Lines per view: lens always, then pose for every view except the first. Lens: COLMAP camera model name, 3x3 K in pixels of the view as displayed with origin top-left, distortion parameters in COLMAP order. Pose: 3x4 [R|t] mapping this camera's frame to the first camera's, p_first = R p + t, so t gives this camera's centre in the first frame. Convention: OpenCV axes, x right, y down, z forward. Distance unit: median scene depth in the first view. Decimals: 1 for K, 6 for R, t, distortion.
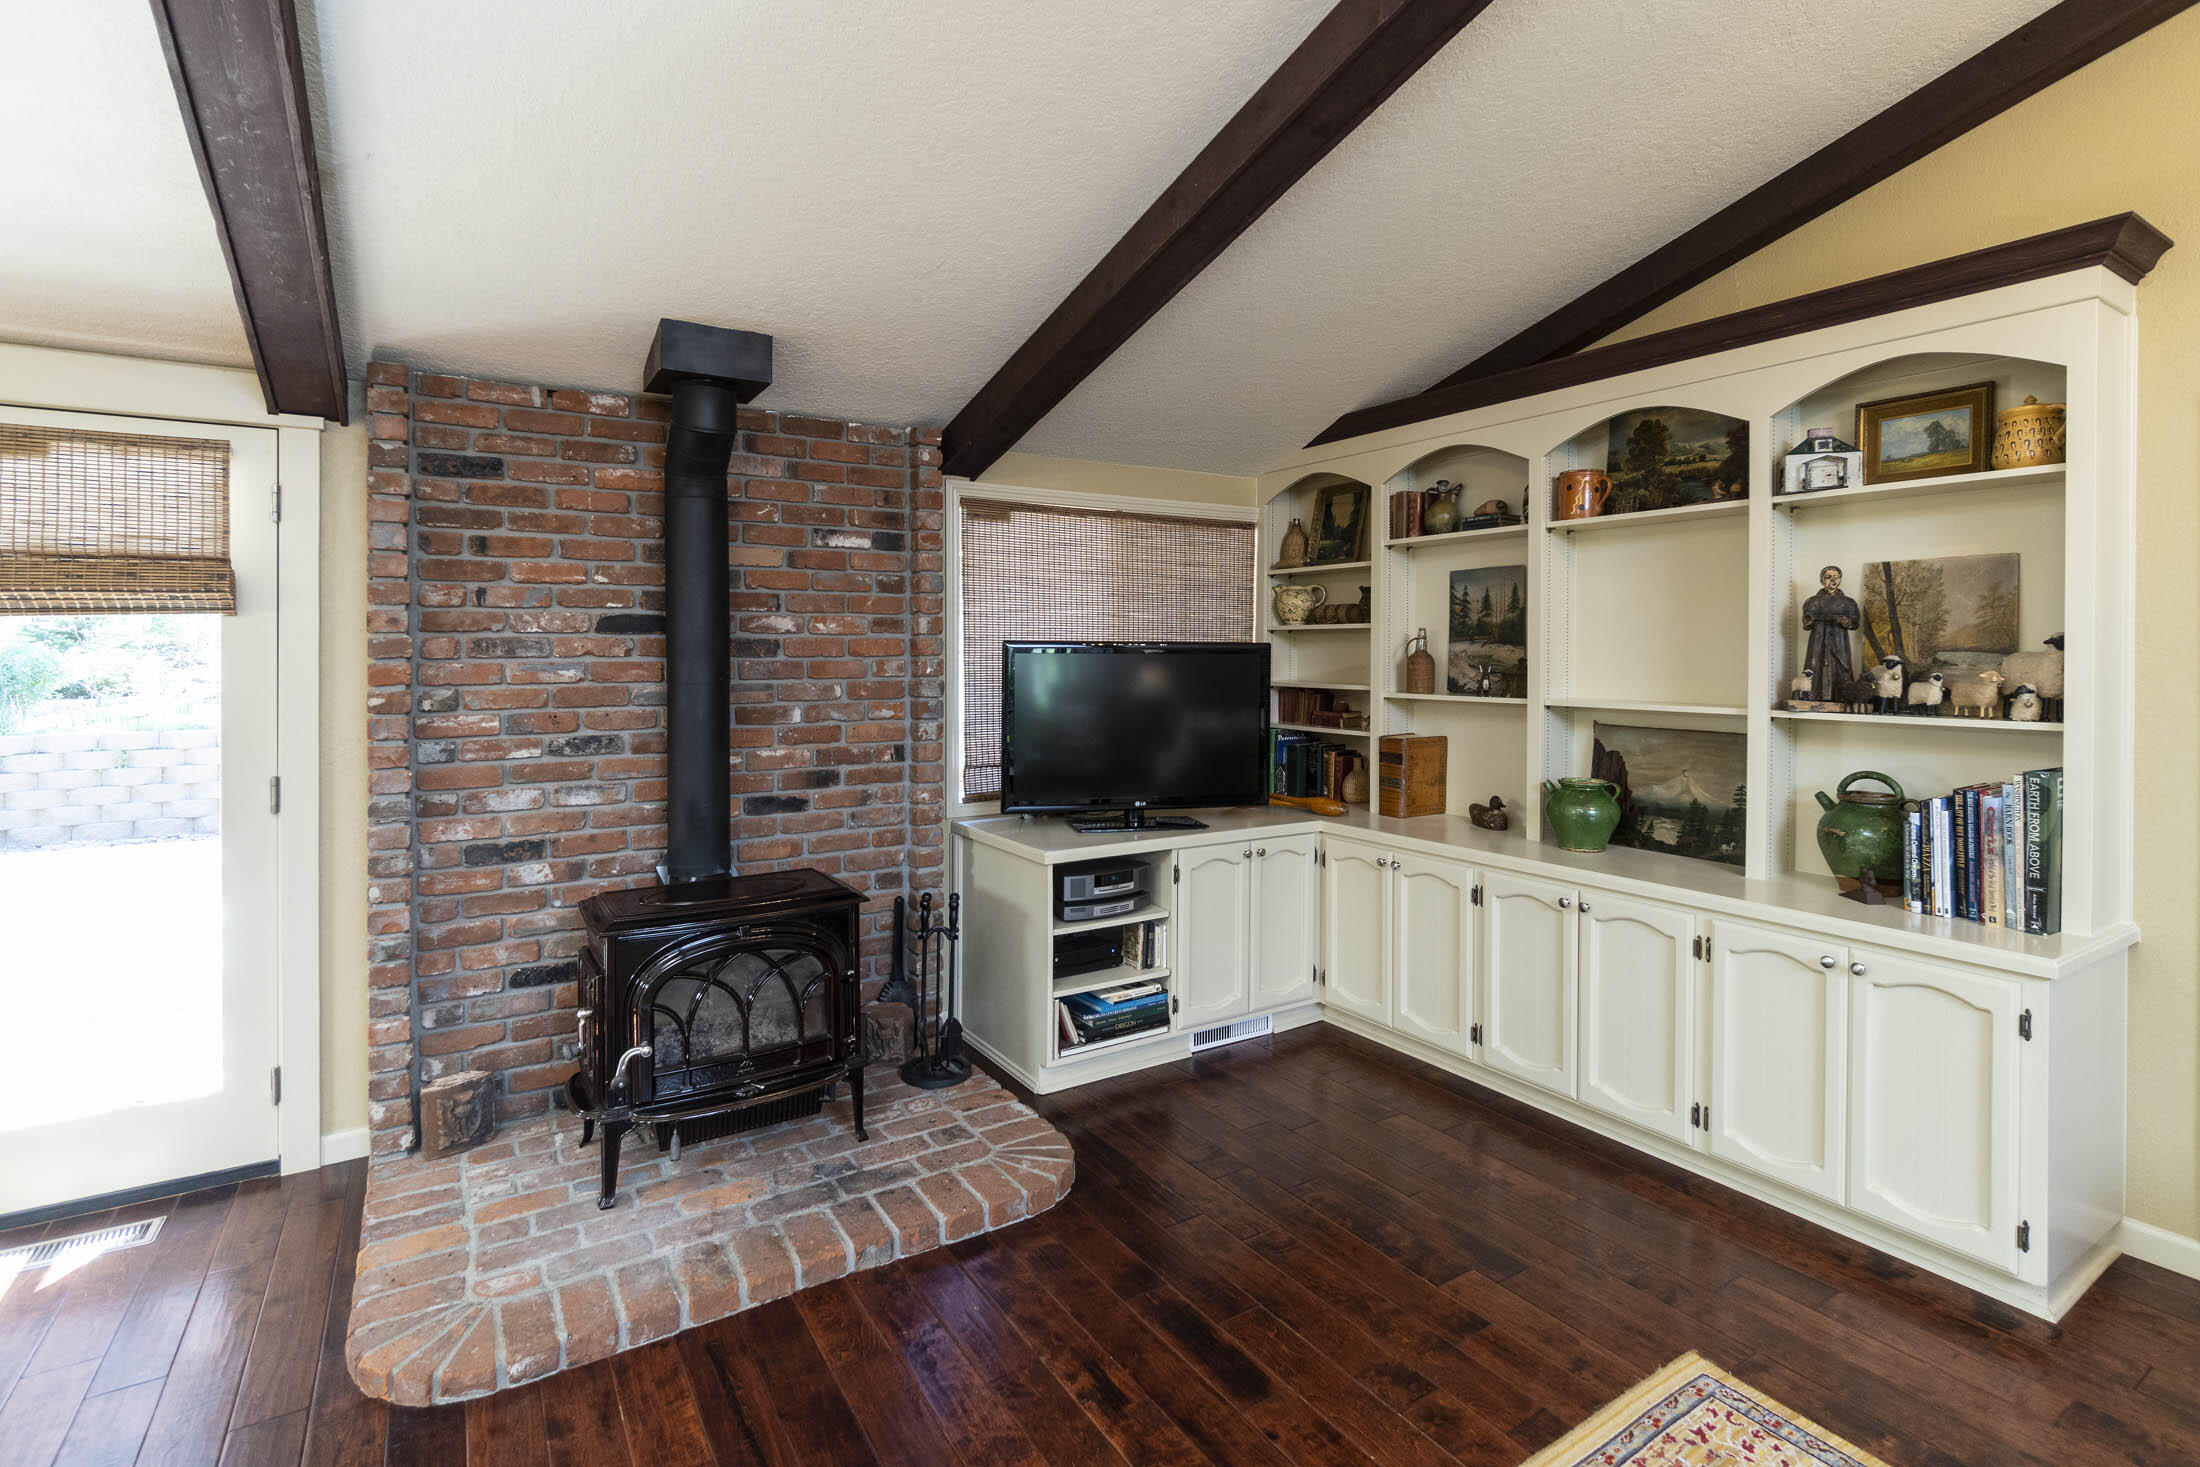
lens RADIAL K [[1049.0, 0, 1082.7], [0, 1049.0, 654.4], [0, 0, 1]] dist [-0.001641, -0.000075]
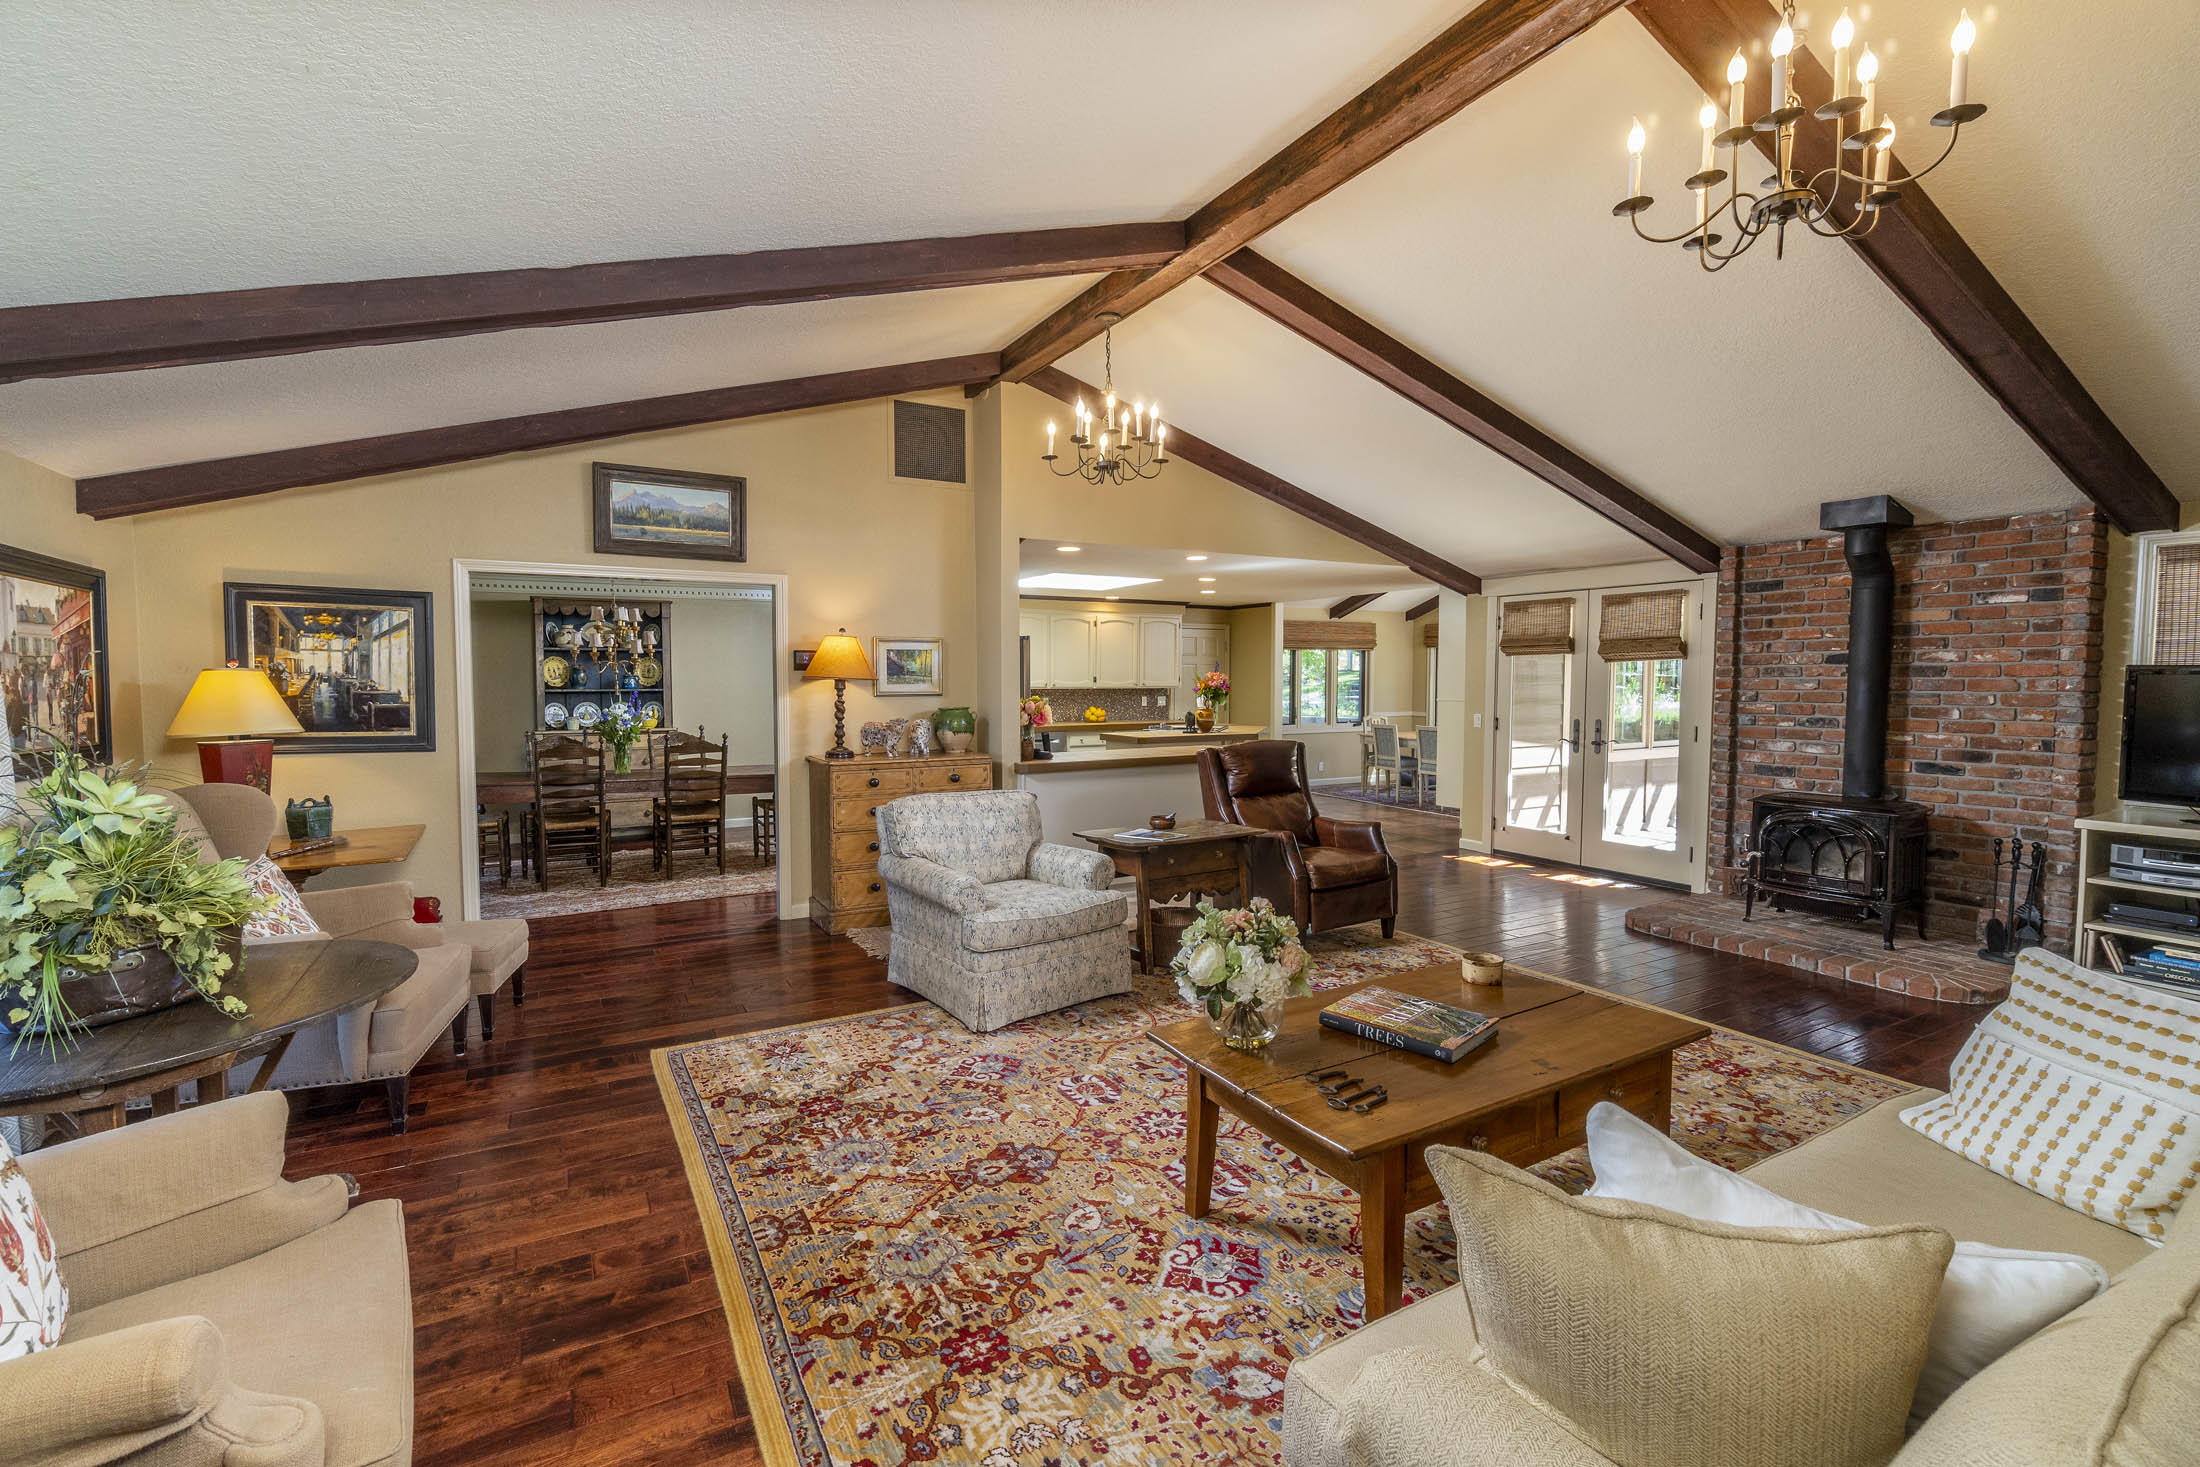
lens RADIAL K [[993.3, 0, 1099.6], [0, 993.3, 730.5], [0, 0, 1]] dist [-0.009044, 0.000447]
pose [[-0.036428, 0.054963, -0.997824, 1.264952], [-0.001761, 0.998481, 0.055064, 0.003475], [0.999335, 0.003763, -0.036275, -0.231132]]
